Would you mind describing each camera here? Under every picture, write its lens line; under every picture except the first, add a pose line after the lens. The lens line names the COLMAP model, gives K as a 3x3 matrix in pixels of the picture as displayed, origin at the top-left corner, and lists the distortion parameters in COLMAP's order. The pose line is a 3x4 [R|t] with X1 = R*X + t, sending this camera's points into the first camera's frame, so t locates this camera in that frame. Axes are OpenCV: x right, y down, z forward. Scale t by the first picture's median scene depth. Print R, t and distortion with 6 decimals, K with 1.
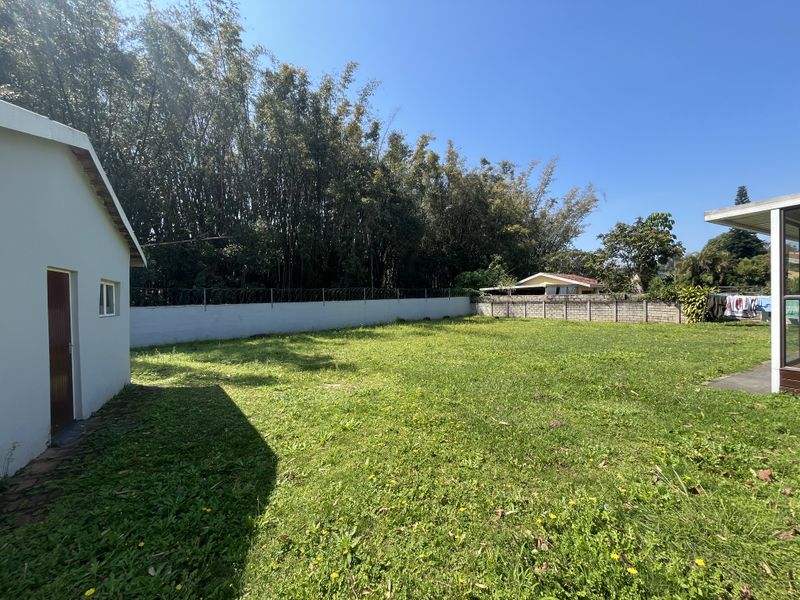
lens RADIAL K [[324.4, 0, 396.8], [0, 324.4, 299.5], [0, 0, 1]] dist [0.001948, -0.000210]
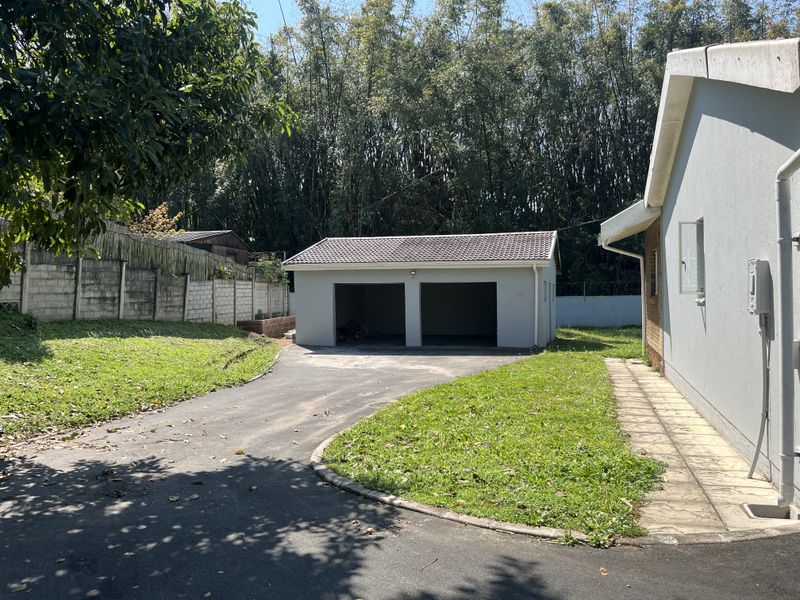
lens RADIAL K [[634.2, 0, 384.0], [0, 634.2, 297.8], [0, 0, 1]] dist [-0.003752, -0.010573]
pose [[0.694764, 0.021247, -0.718924, 0.934954], [-0.008901, 0.999741, 0.020944, -0.032513], [0.719183, -0.008152, 0.694773, -1.885680]]
